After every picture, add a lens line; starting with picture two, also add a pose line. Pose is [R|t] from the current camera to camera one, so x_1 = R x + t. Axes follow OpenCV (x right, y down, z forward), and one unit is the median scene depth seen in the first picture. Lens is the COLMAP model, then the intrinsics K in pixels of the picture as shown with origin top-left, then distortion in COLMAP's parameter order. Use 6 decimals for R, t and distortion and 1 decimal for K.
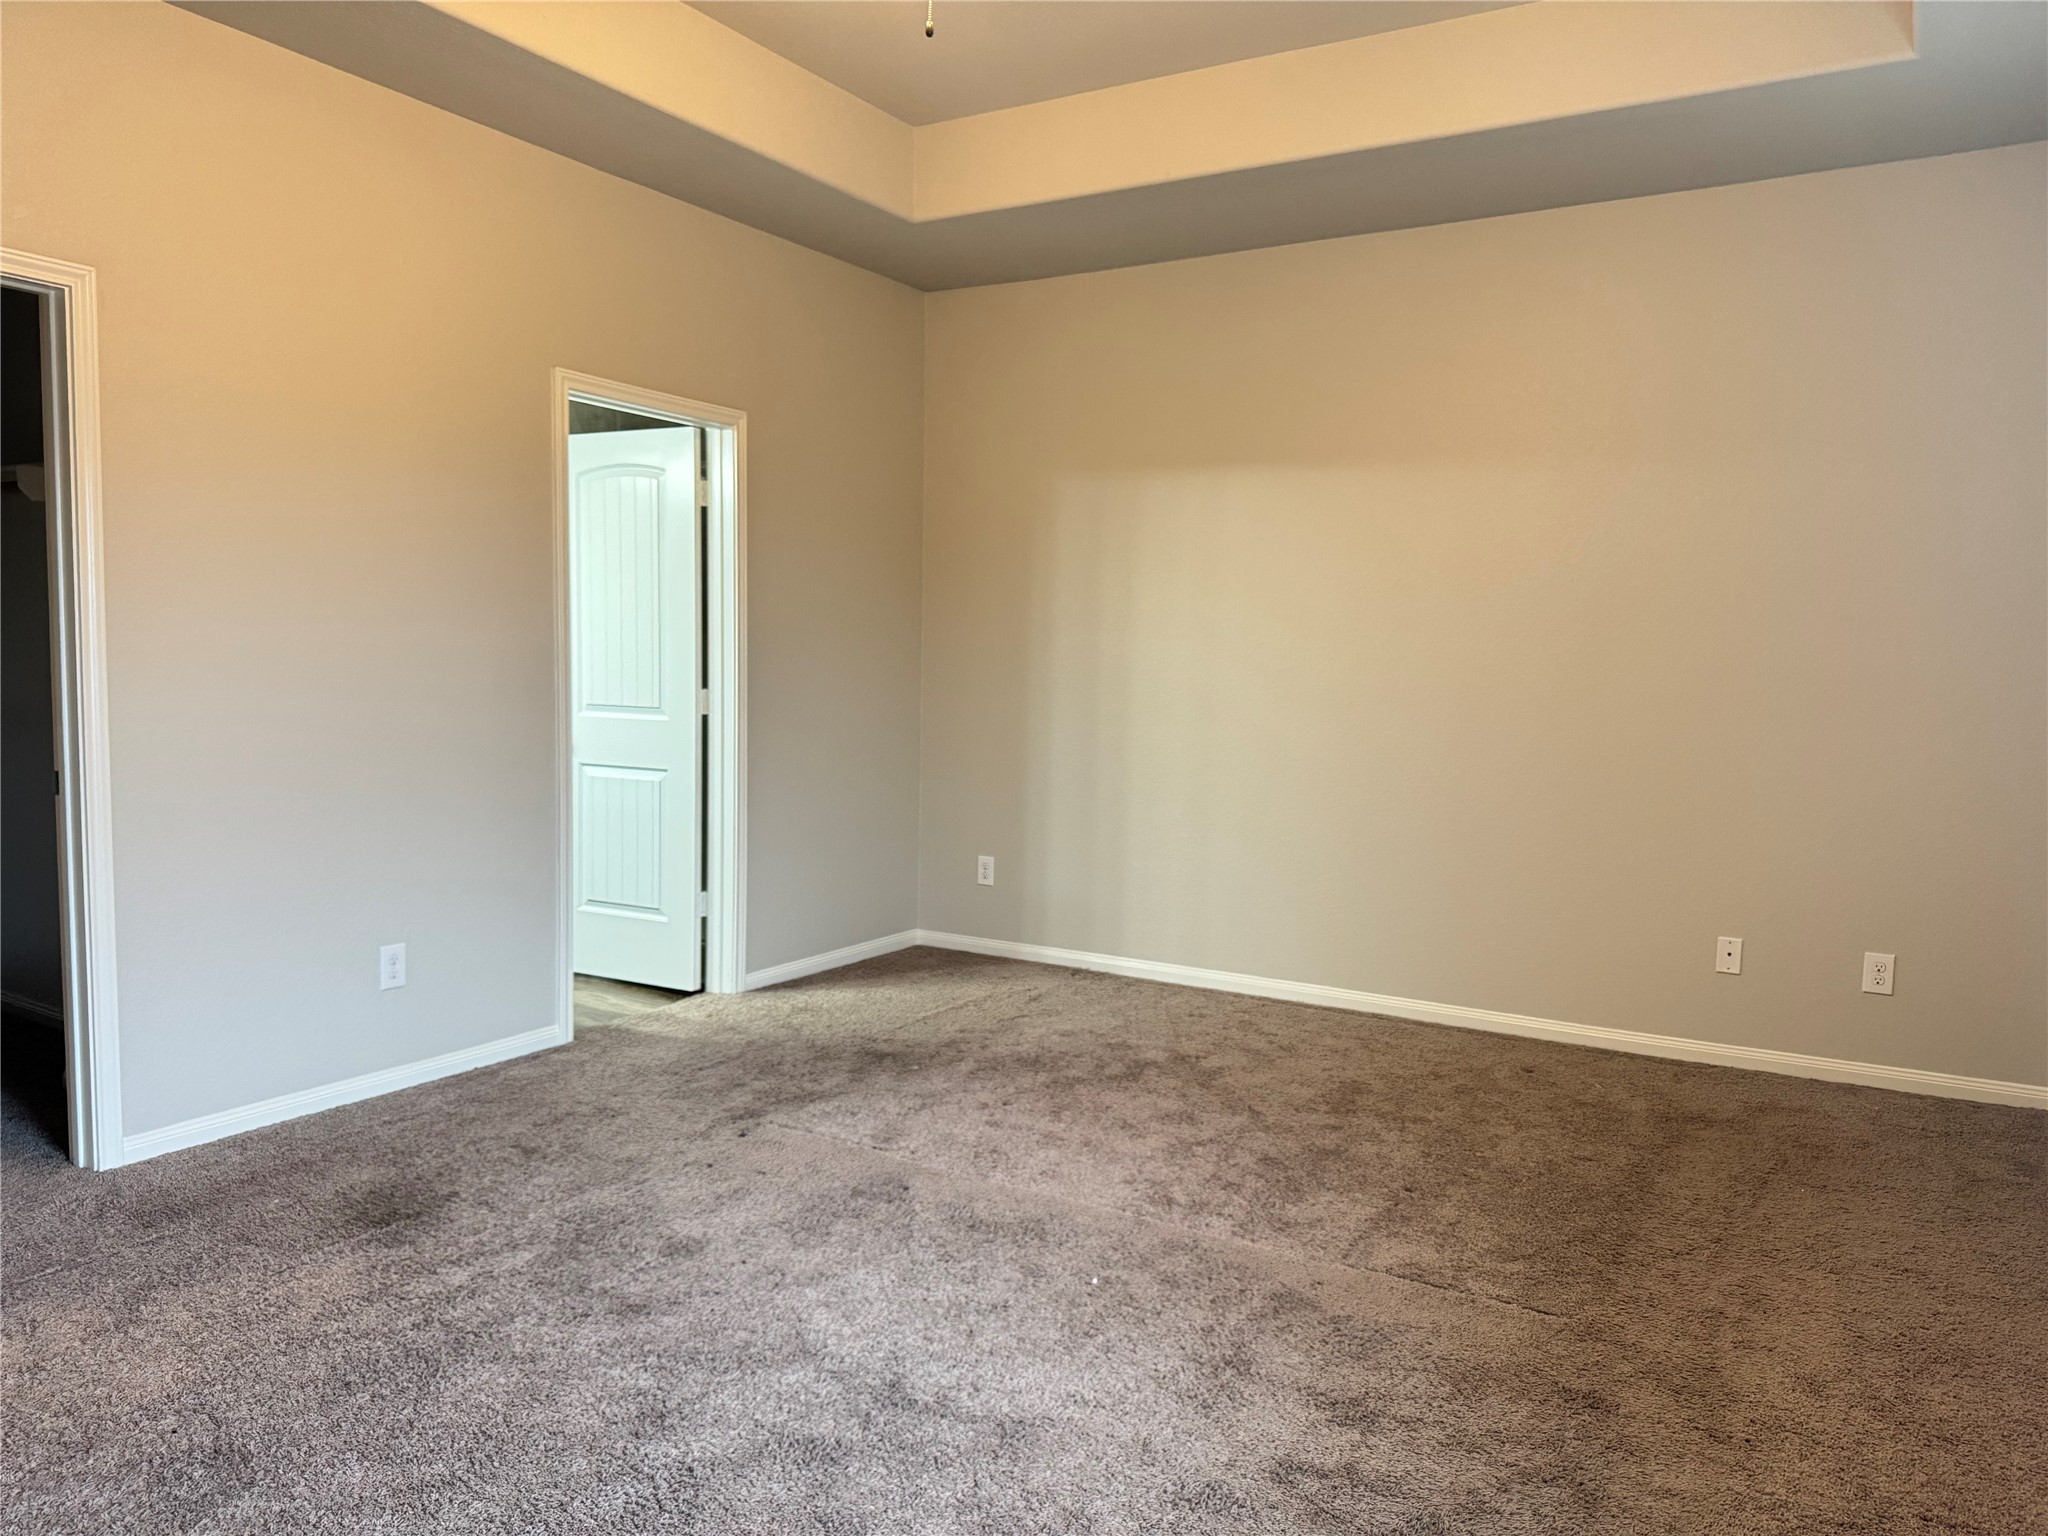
lens RADIAL K [[1455.3, 0, 1024.0], [0, 1455.3, 768.0], [0, 0, 1]] dist [0.005108, 0.000829]
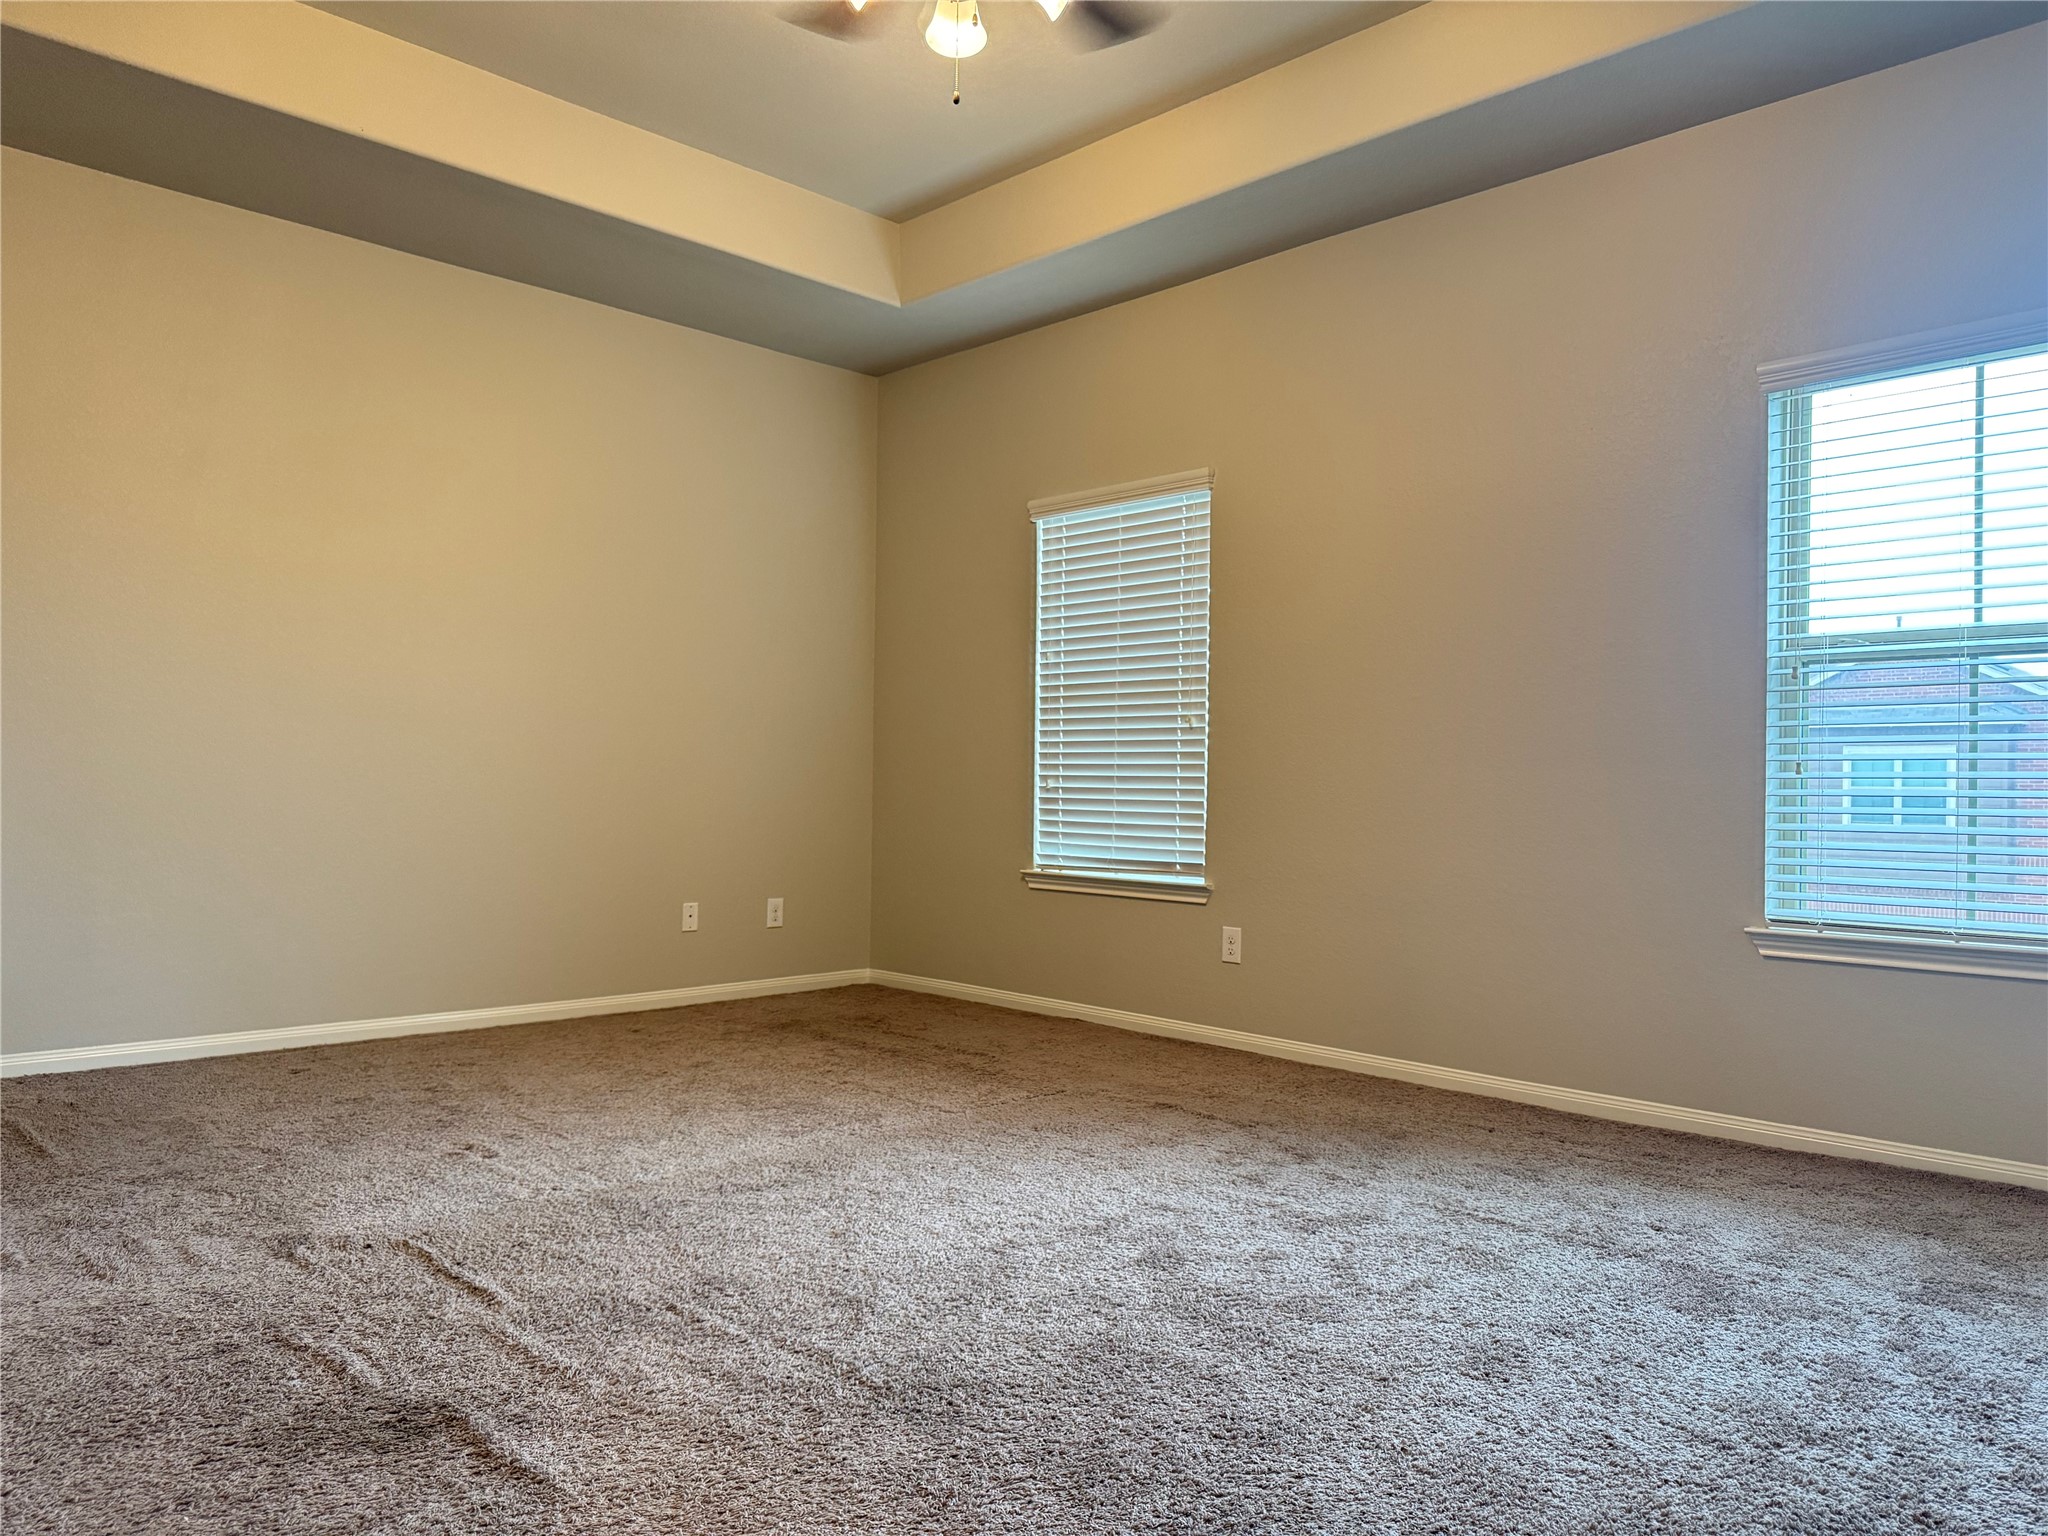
lens RADIAL K [[1455.3, 0, 1024.0], [0, 1455.3, 768.0], [0, 0, 1]] dist [0.005108, 0.000829]
pose [[0.246833, -0.001917, 0.969056, -0.884227], [0.060199, 0.998097, -0.013359, 0.041997], [-0.967186, 0.061634, 0.246478, 0.508362]]
